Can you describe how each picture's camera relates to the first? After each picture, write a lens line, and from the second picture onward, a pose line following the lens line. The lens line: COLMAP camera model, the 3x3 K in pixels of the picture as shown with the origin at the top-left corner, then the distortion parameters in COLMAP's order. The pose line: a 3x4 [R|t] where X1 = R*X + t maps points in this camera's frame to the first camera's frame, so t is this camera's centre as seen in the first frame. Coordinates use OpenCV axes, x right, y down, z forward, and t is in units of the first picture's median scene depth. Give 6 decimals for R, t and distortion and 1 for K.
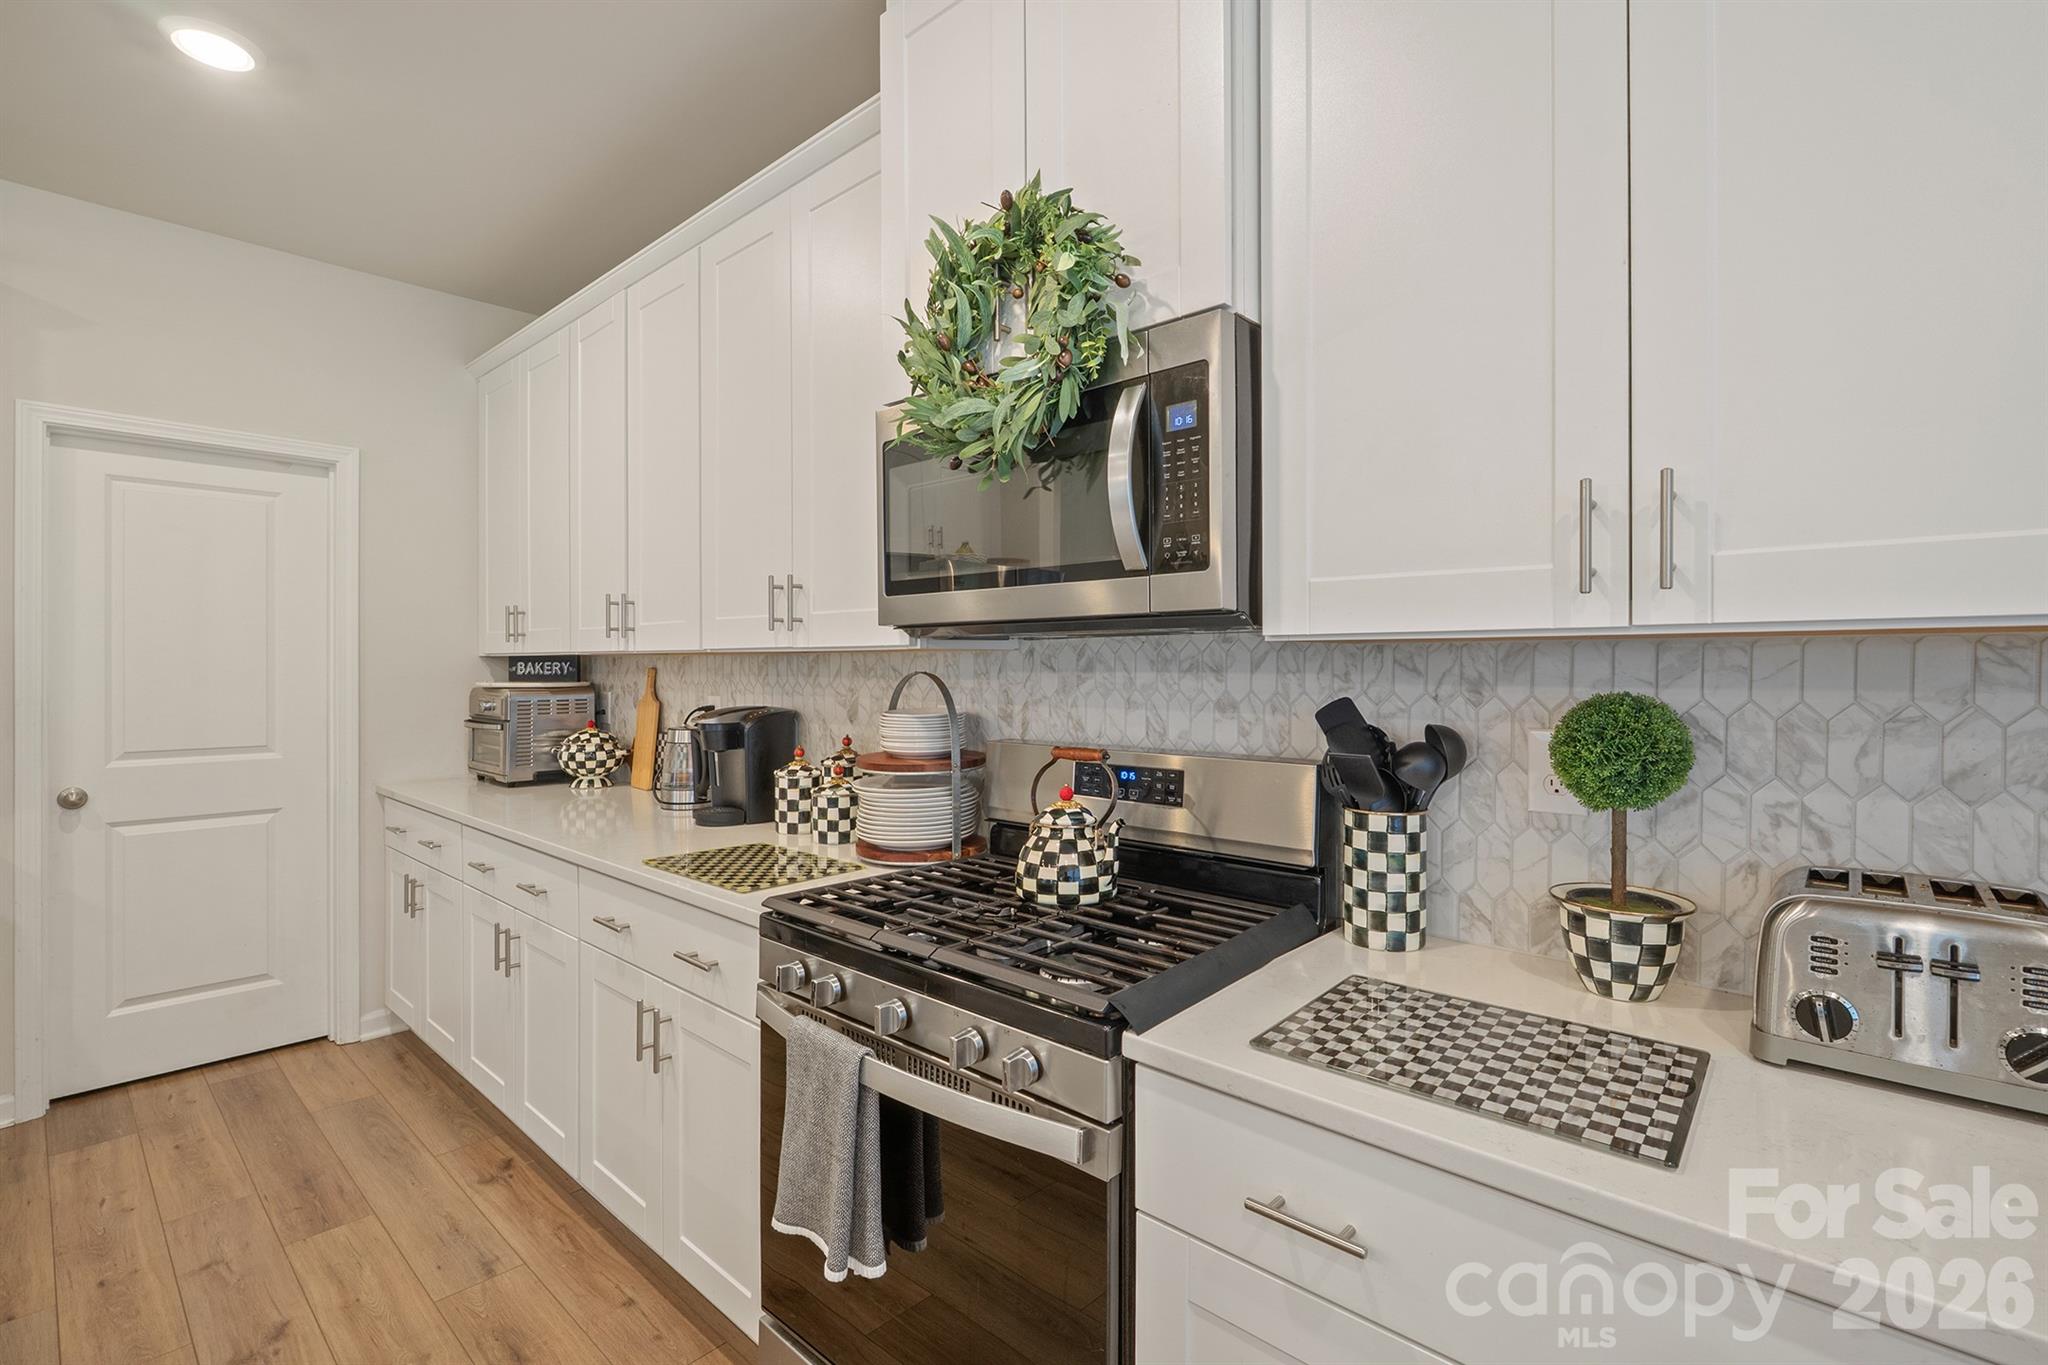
lens RADIAL K [[943.2, 0, 1024.0], [0, 943.2, 682.5], [0, 0, 1]] dist [-0.000552, -0.000063]
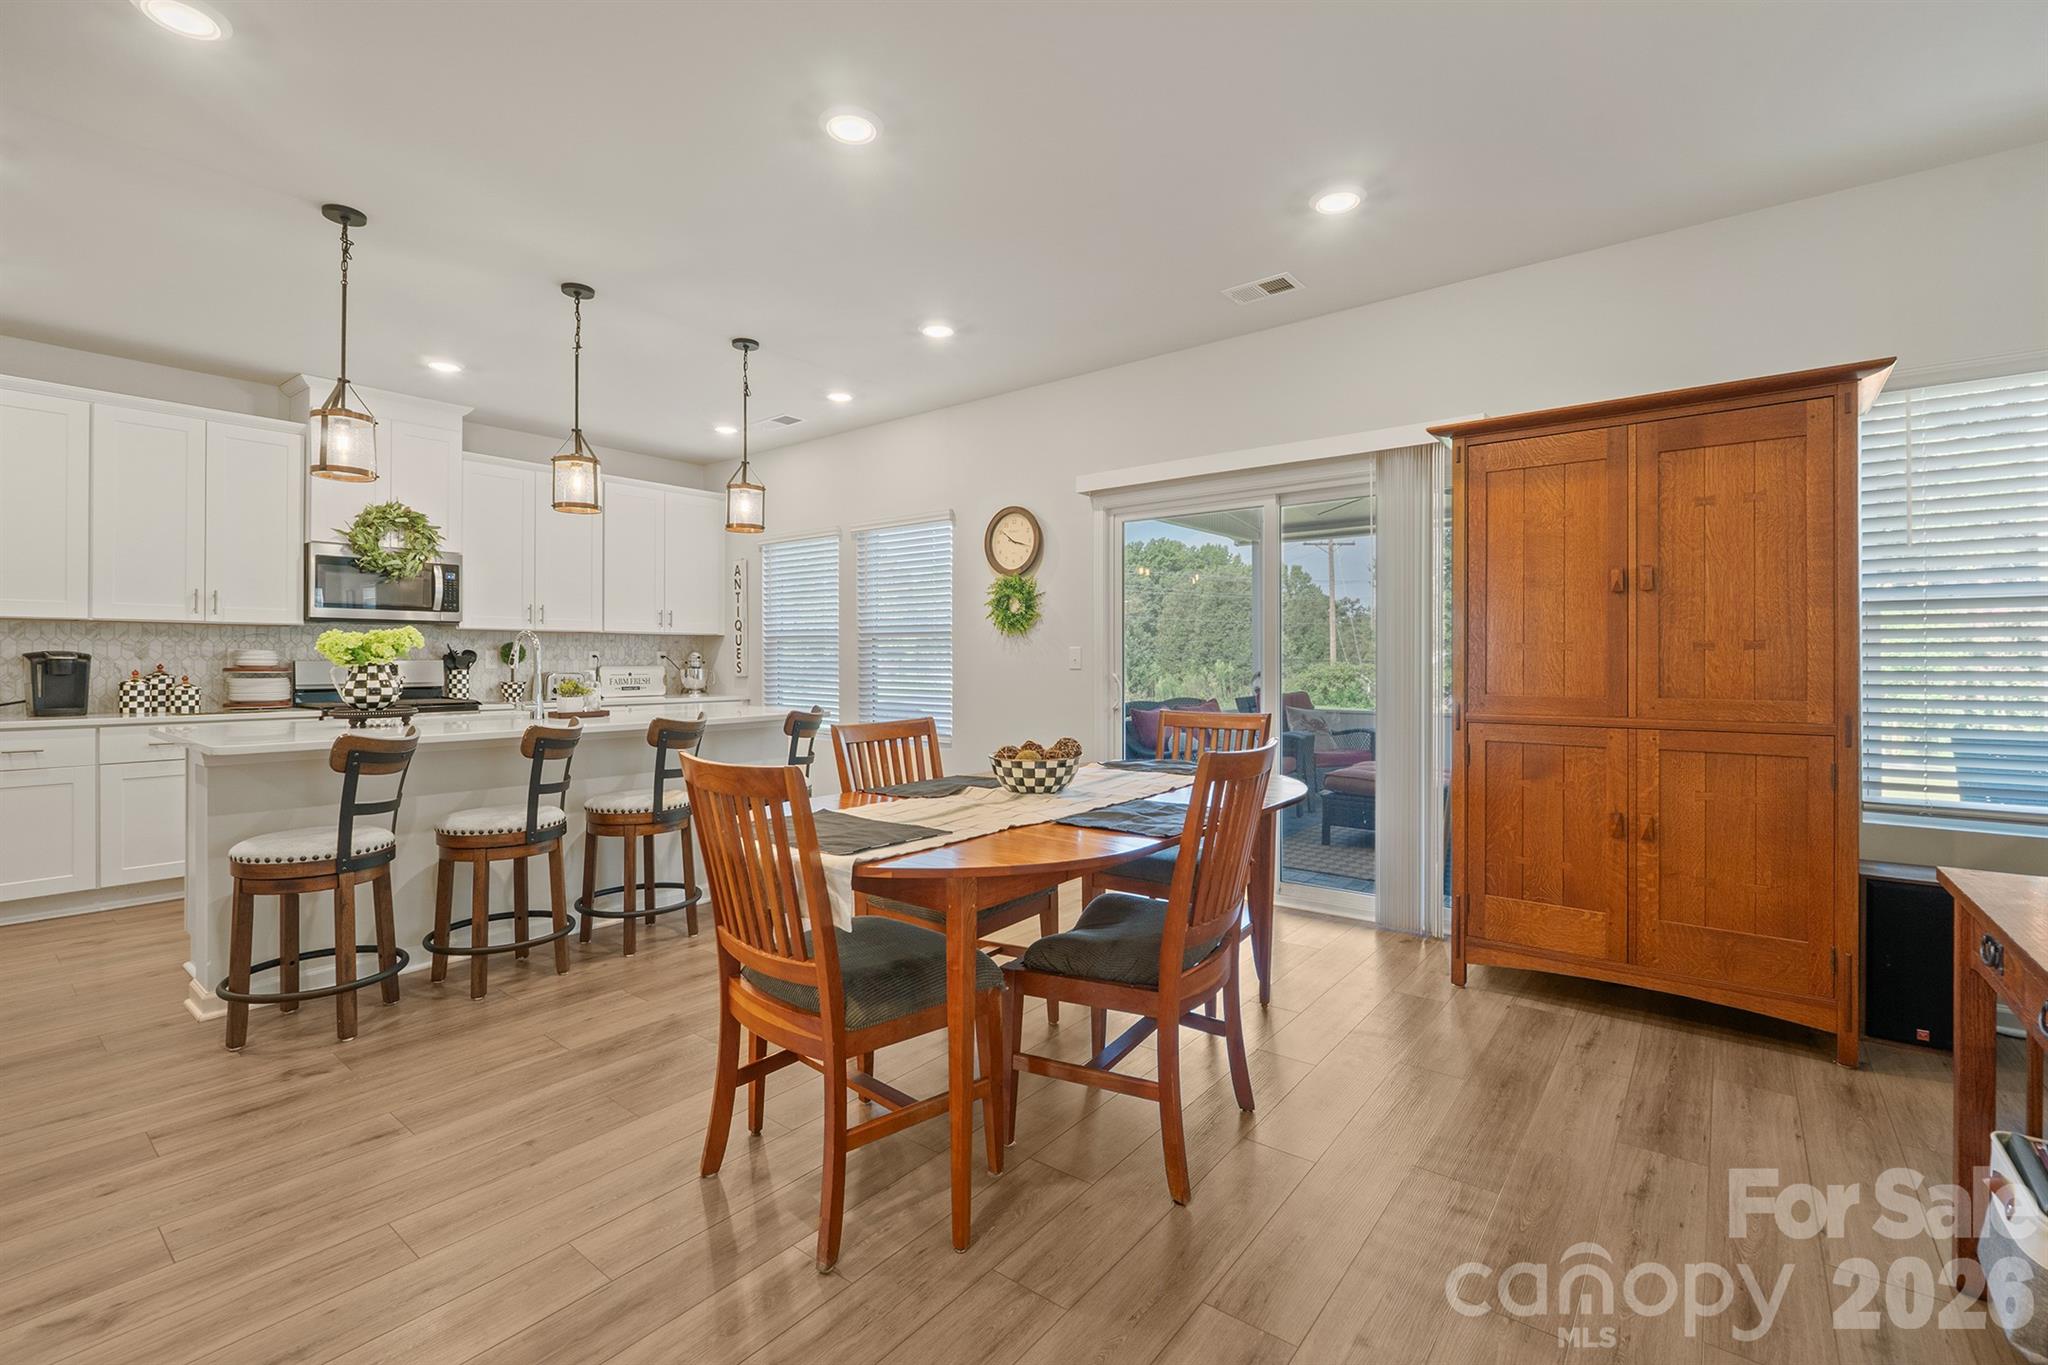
lens RADIAL K [[897.3, 0, 1014.5], [0, 897.3, 660.3], [0, 0, 1]] dist [-0.000745, -0.000205]
pose [[-0.077156, 0.001333, 0.997018, -3.602300], [0.016858, 0.999858, -0.000033, 0.127350], [-0.996876, 0.016805, -0.077168, -1.101708]]
